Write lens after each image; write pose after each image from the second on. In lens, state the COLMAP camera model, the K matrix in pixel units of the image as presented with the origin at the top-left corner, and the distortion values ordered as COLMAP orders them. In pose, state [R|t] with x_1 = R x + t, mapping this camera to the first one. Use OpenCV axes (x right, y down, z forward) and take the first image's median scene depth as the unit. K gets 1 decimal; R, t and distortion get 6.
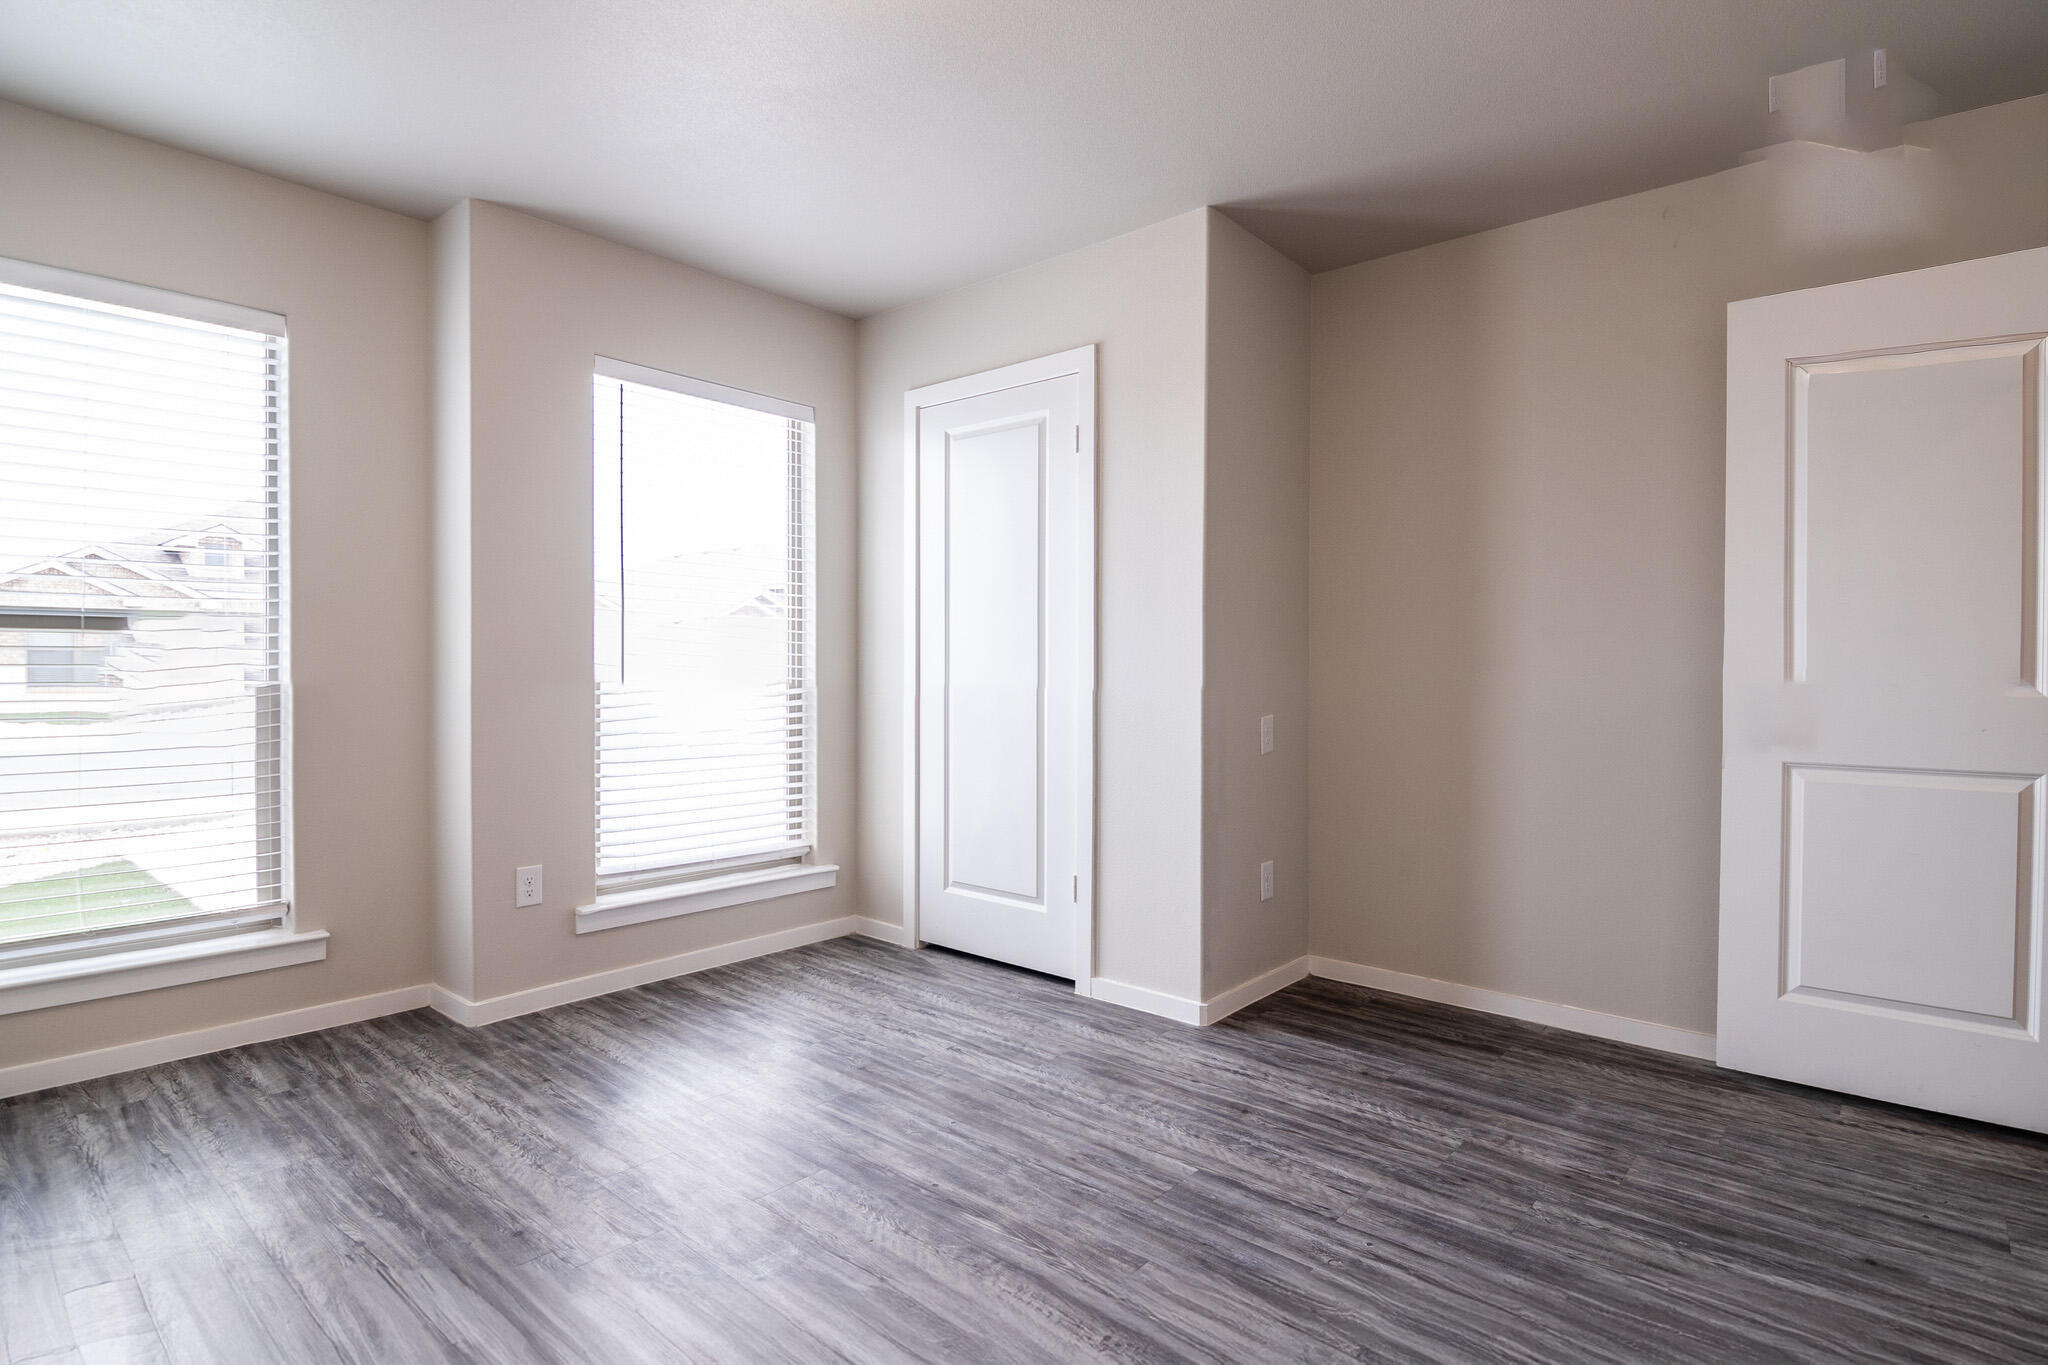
lens RADIAL K [[1029.4, 0, 1011.6], [0, 1029.4, 684.9], [0, 0, 1]] dist [-0.011698, -0.008394]
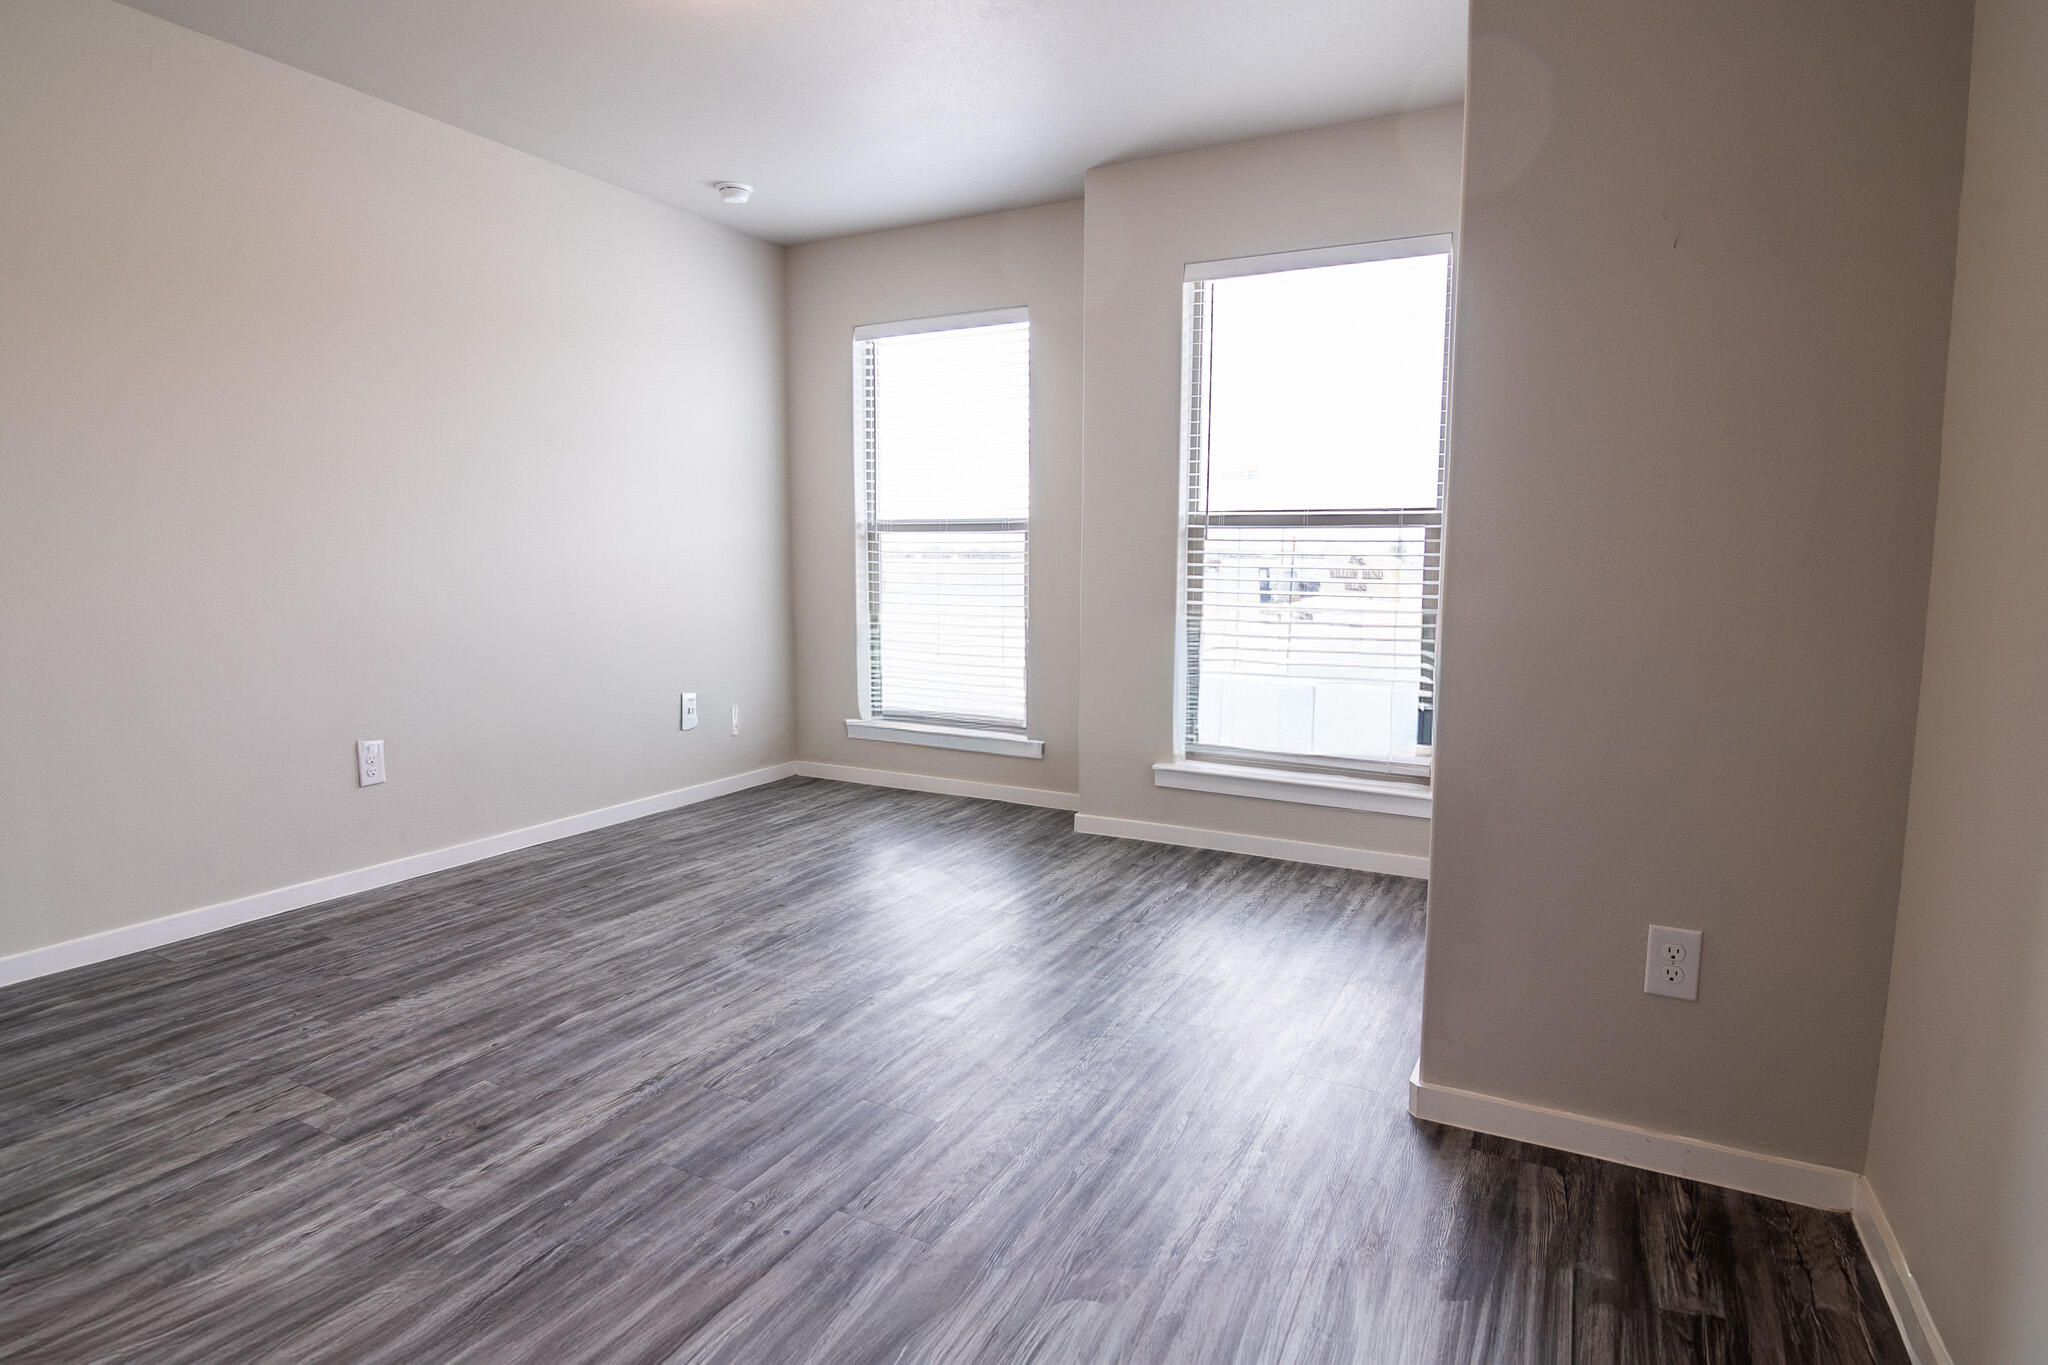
lens RADIAL K [[1029.4, 0, 1015.8], [0, 1029.4, 682.5], [0, 0, 1]] dist [-0.011698, -0.008394]
pose [[0.255158, 0.118409, -0.959622, 0.676630], [-0.026817, 0.992958, 0.115392, -0.007033], [0.966528, -0.003709, 0.256536, 0.562005]]
